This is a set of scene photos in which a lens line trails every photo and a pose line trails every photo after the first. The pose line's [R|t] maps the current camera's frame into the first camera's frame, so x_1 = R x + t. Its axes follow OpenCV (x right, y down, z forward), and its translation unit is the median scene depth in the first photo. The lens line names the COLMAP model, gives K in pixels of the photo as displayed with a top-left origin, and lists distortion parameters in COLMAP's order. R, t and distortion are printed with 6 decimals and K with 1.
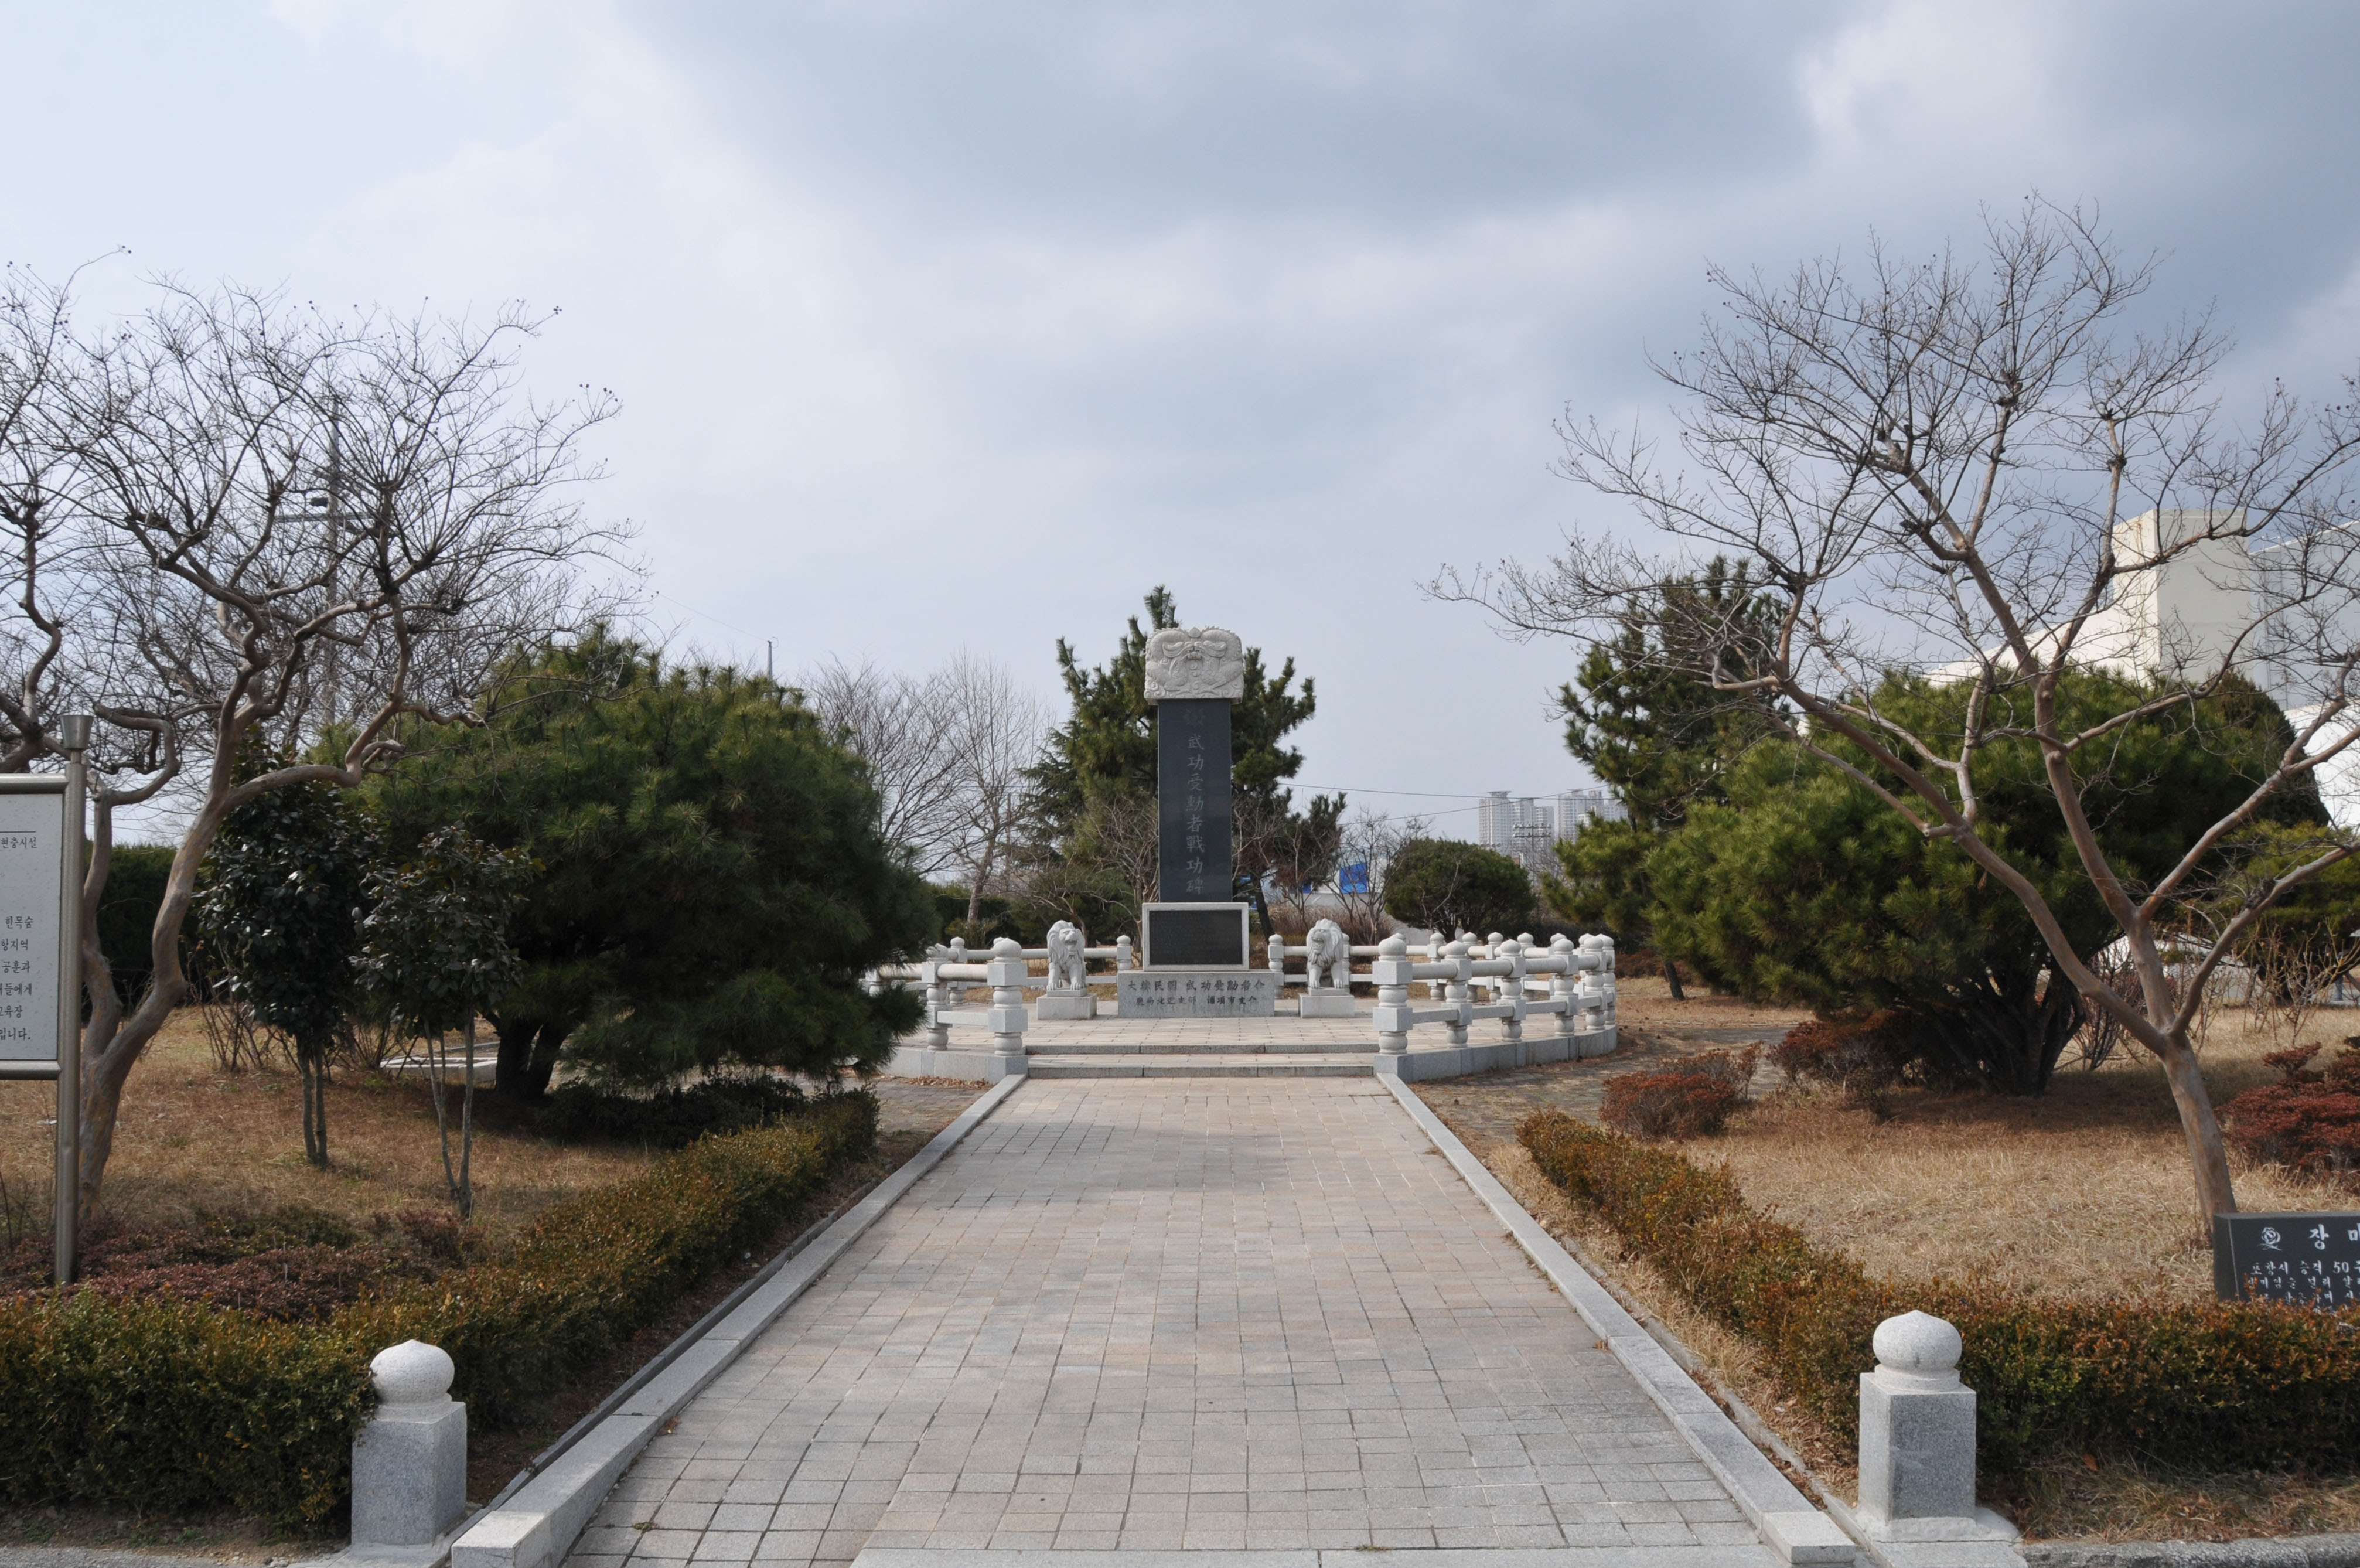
lens RADIAL K [[1201.1, 0, 1180.0], [0, 1201.1, 784.0], [0, 0, 1]] dist [-0.015759, -0.000336]
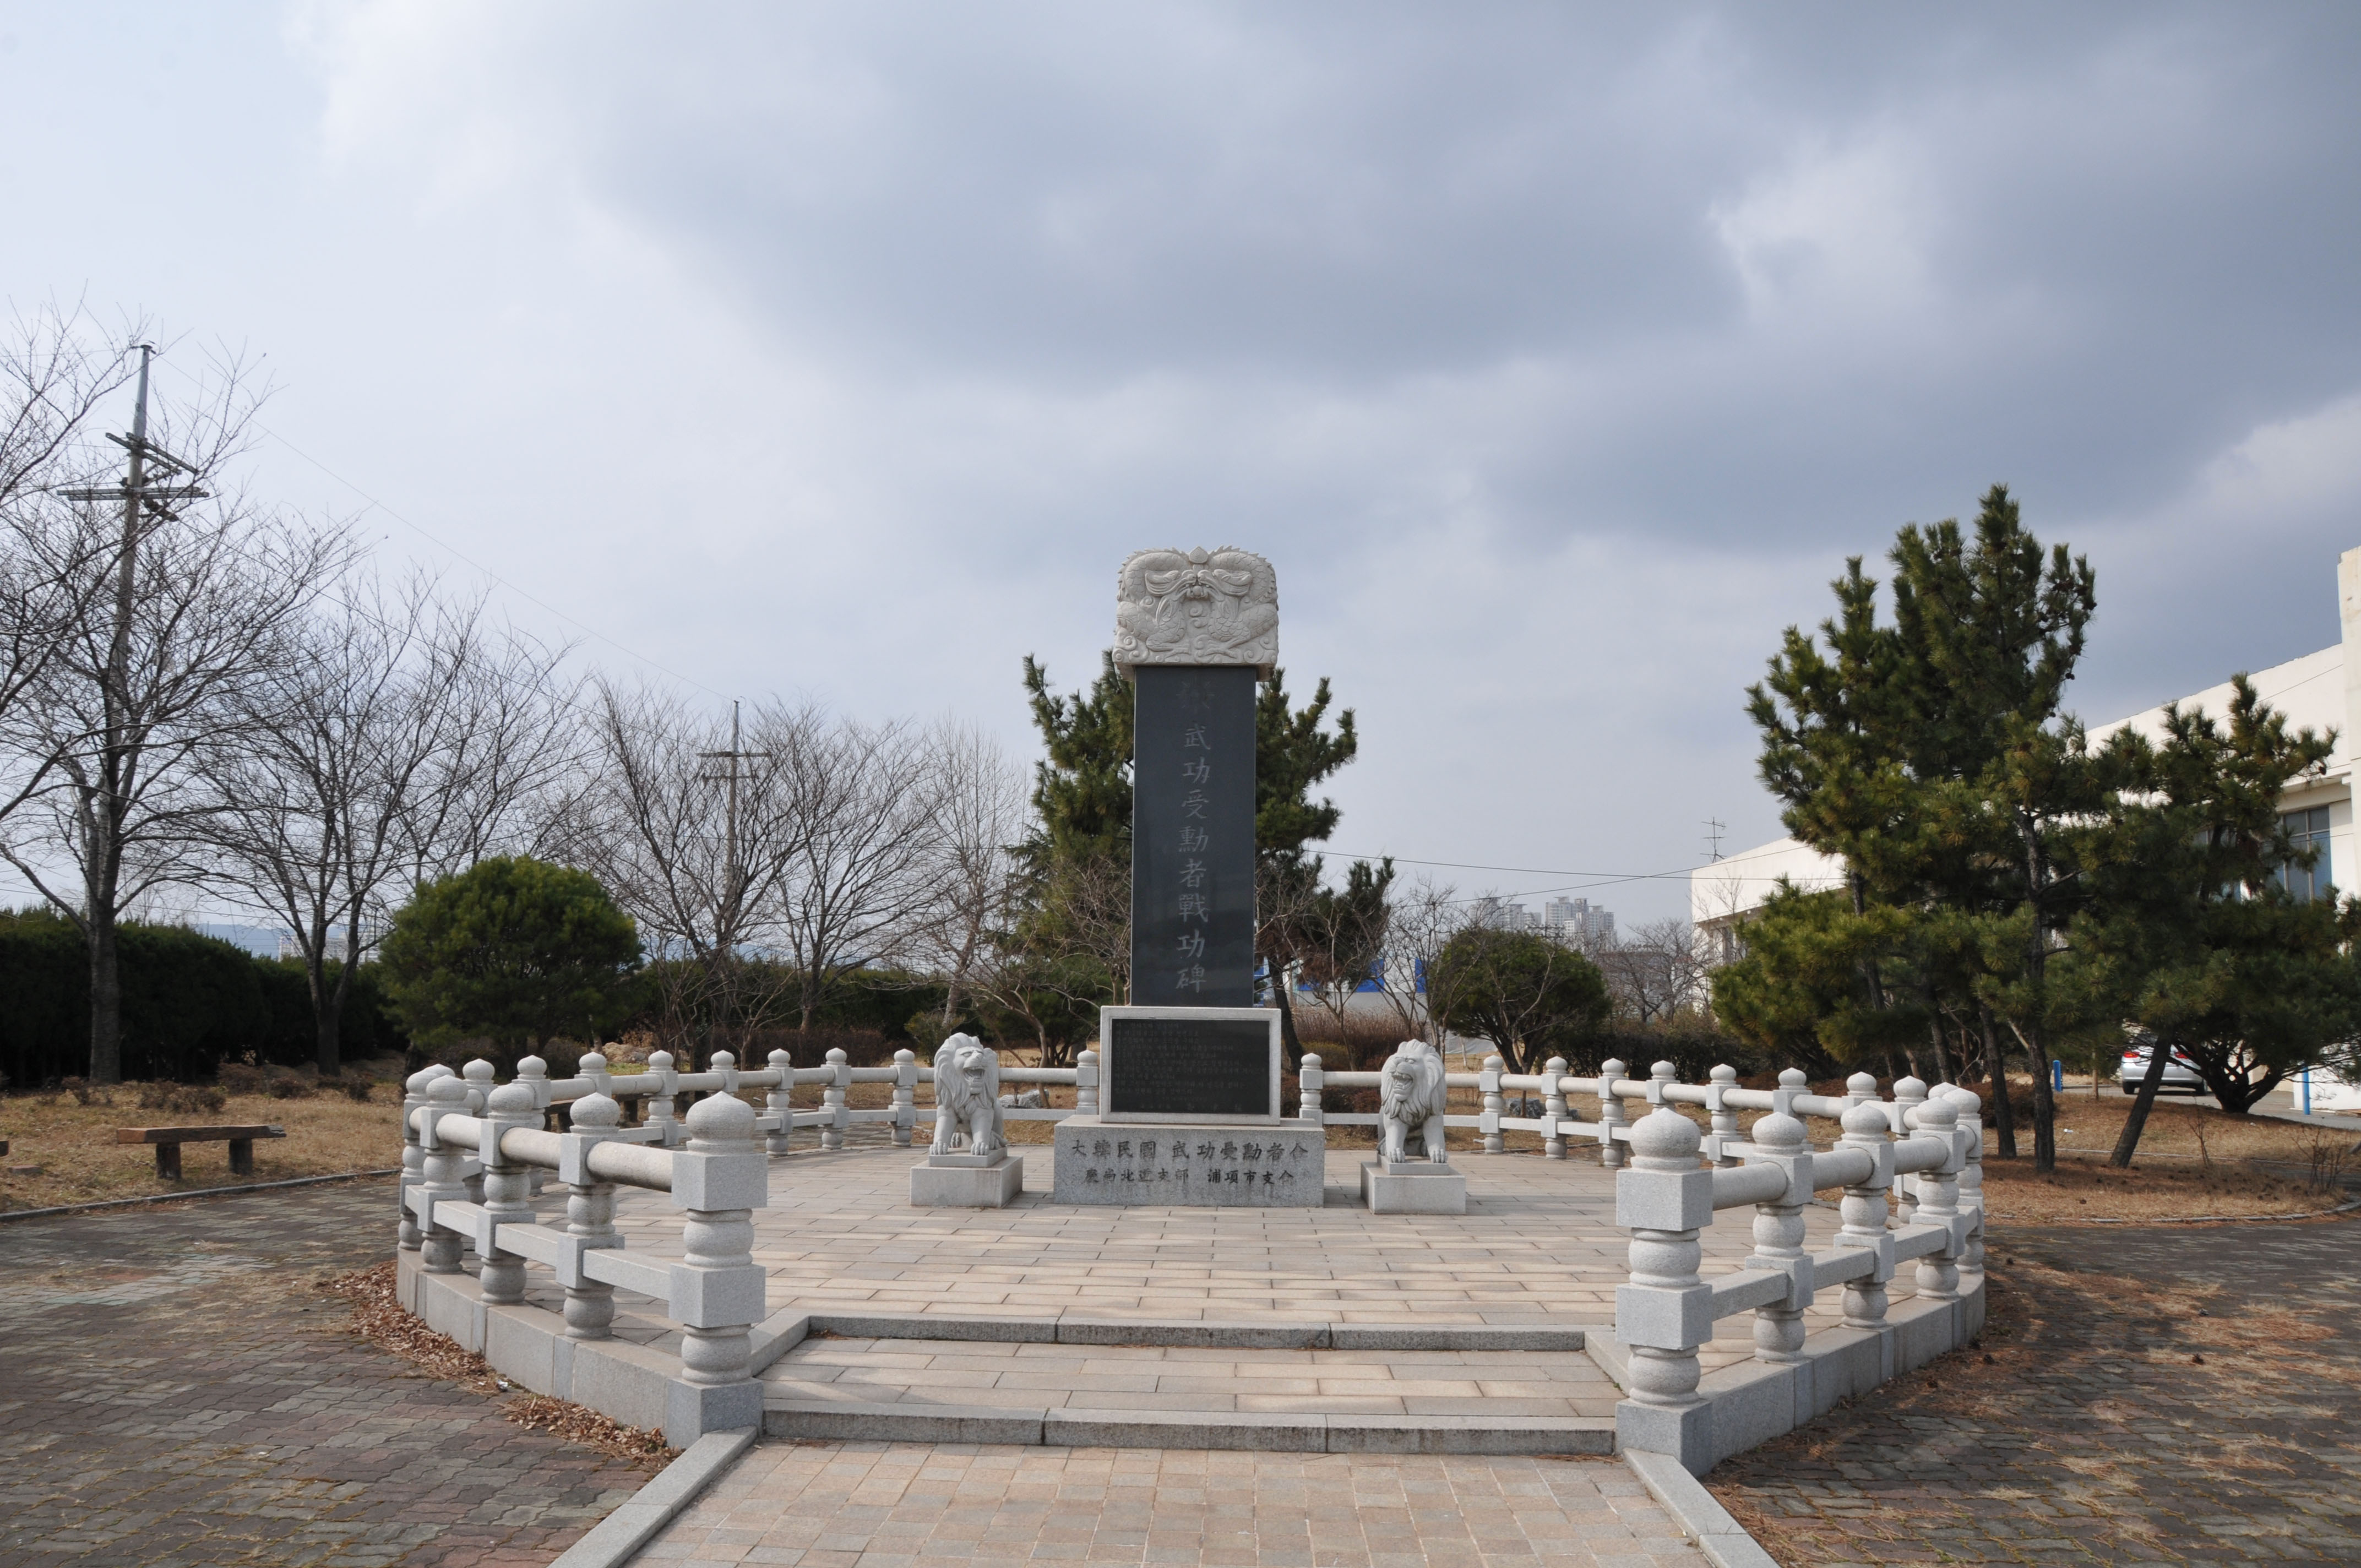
lens RADIAL K [[1201.6, 0, 1180.5], [0, 1201.6, 784.0], [0, 0, 1]] dist [-0.015759, -0.000336]
pose [[0.999762, 0.021221, -0.005050, 0.006092], [-0.021551, 0.996687, -0.078427, 0.026957], [0.003369, 0.078517, 0.996907, 0.296919]]
